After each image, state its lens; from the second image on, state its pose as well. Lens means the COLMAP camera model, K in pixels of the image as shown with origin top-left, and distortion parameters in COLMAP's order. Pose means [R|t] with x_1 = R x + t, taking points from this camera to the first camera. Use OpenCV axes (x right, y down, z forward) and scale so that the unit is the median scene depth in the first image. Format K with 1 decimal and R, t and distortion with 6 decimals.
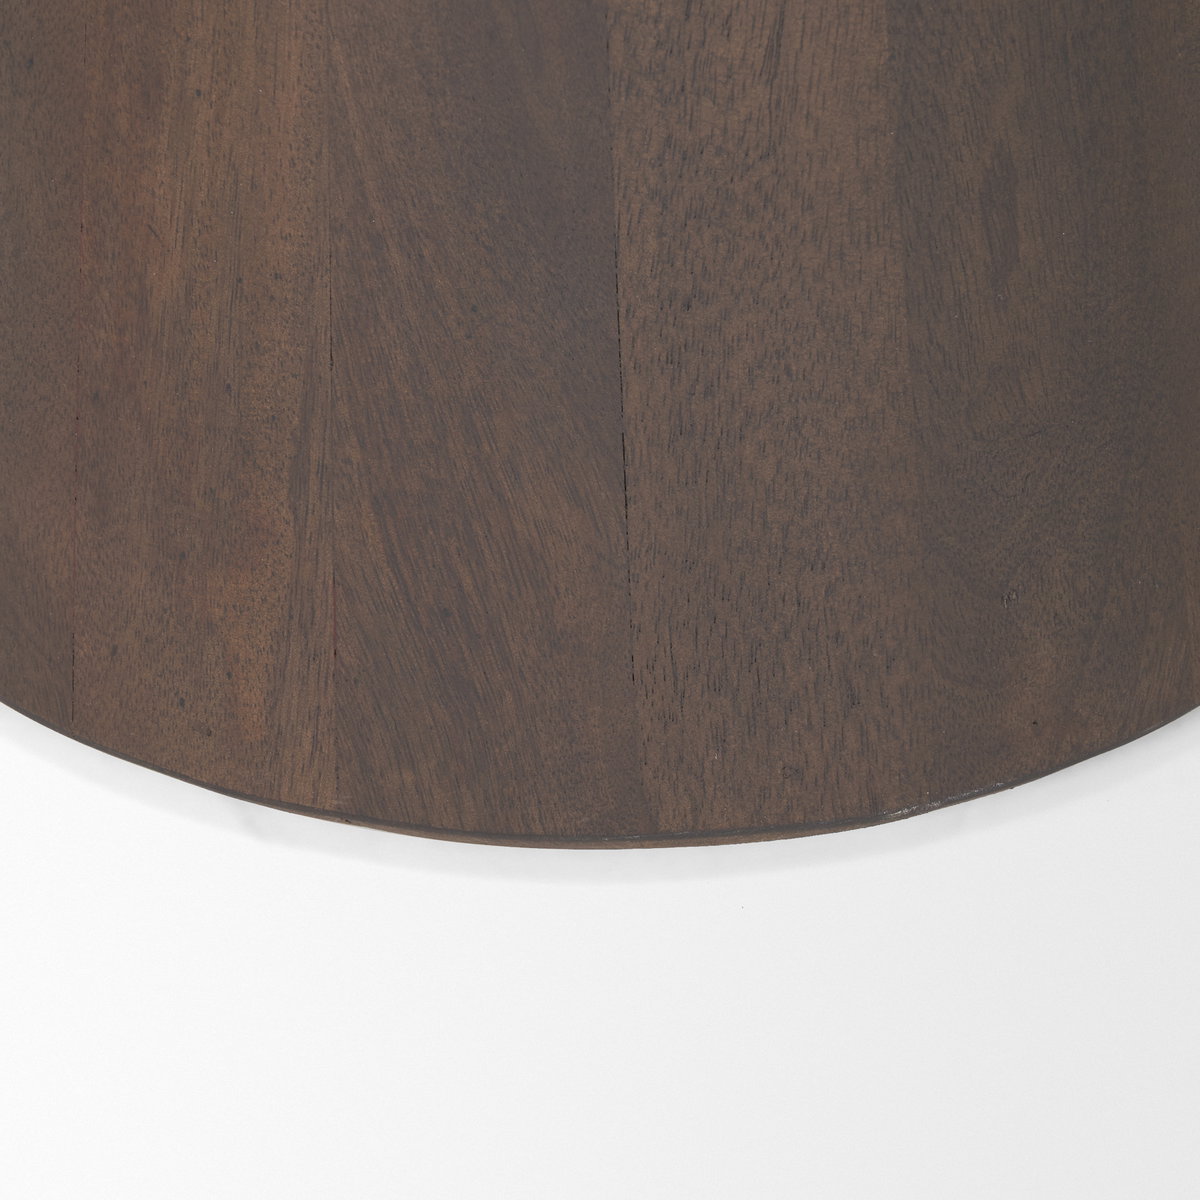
lens RADIAL K [[5663.4, 0, 597.0], [0, 5663.4, 599.3], [0, 0, 1]] dist [-0.154070, 0.000000]
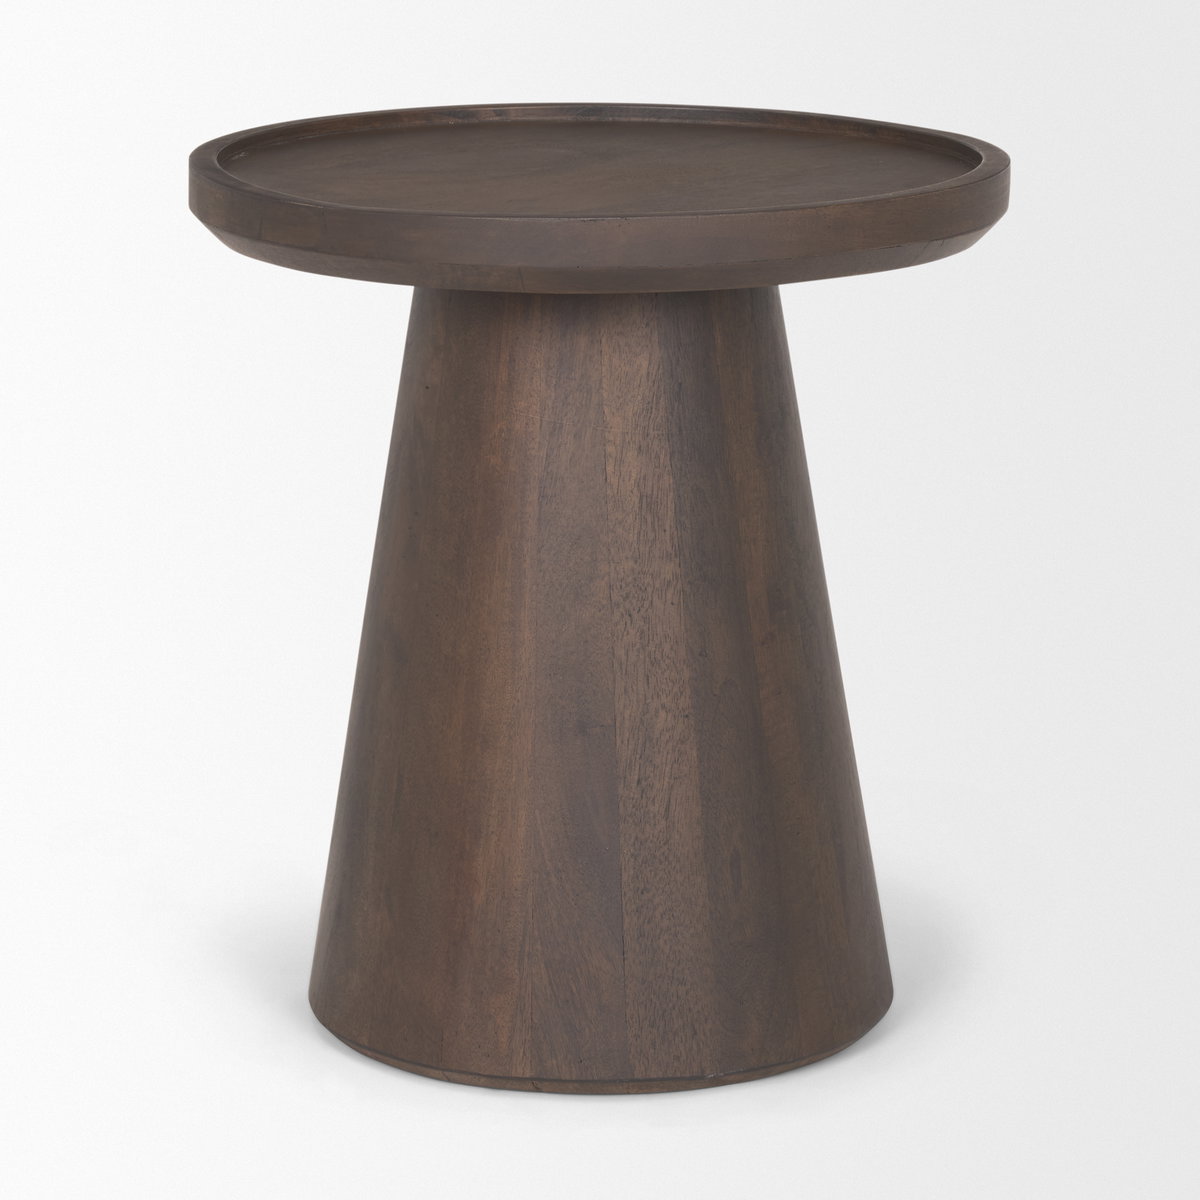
lens RADIAL K [[5663.4, 0, 597.8], [0, 5663.4, 590.9], [0, 0, 1]] dist [-0.154070, 0.000000]
pose [[0.997834, -0.003244, 0.065700, -0.220949], [0.030796, 0.905604, -0.423004, 1.156638], [-0.058126, 0.424111, 0.903743, -2.005389]]
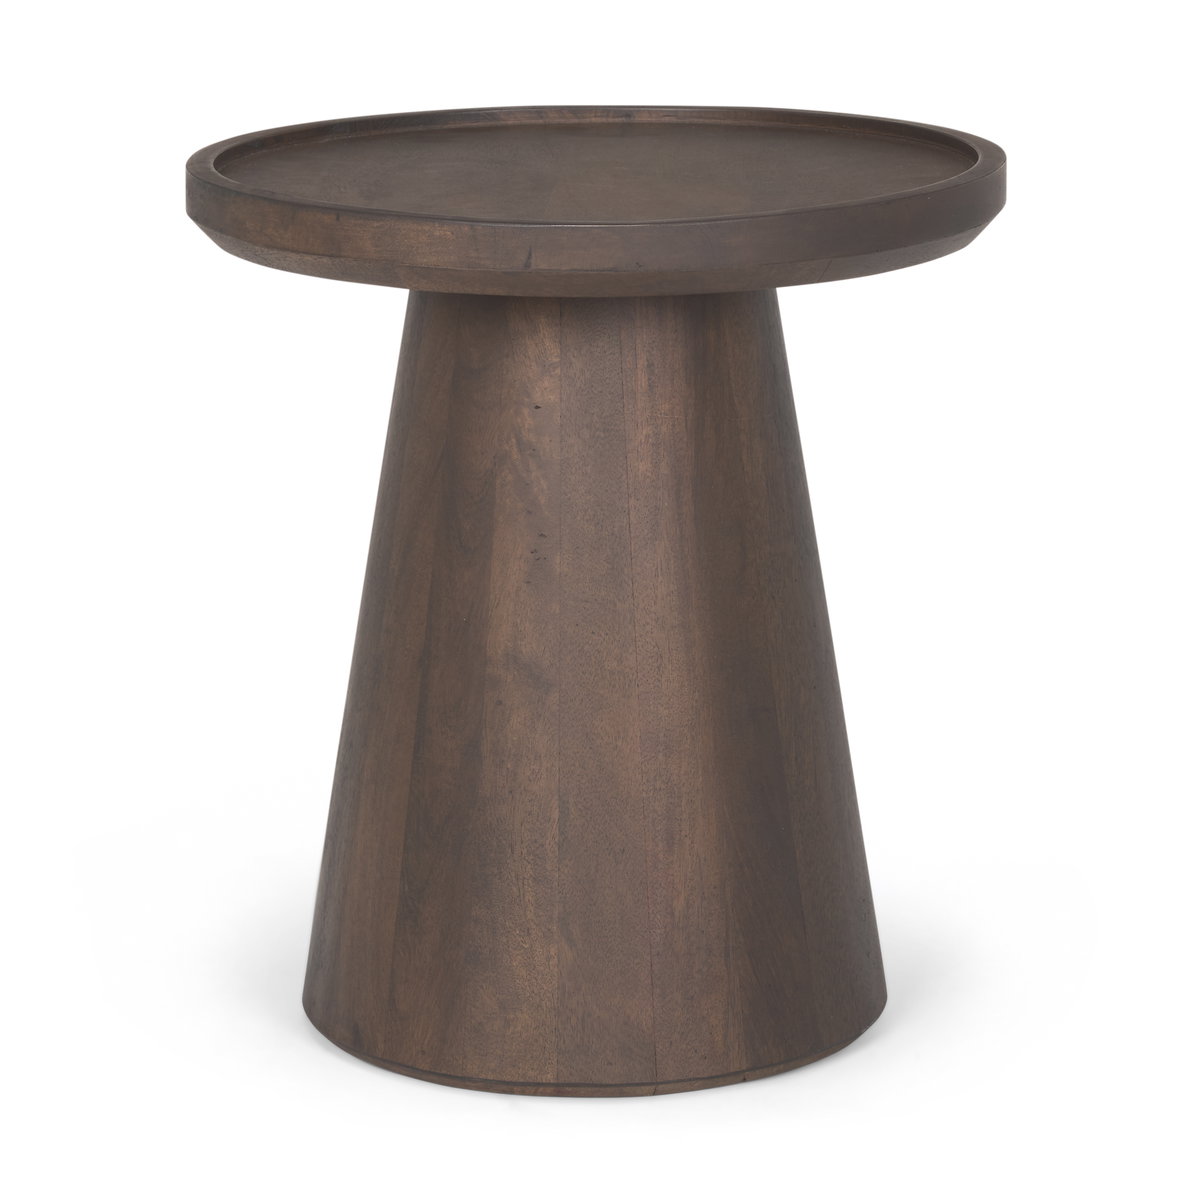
lens RADIAL K [[5663.4, 0, 600.1], [0, 5663.4, 595.7], [0, 0, 1]] dist [-0.154070, 0.000000]
pose [[0.680469, -0.155317, 0.716127, -2.393066], [0.448221, 0.861357, -0.239087, 0.544494], [-0.579707, 0.483675, 0.655743, -1.177579]]
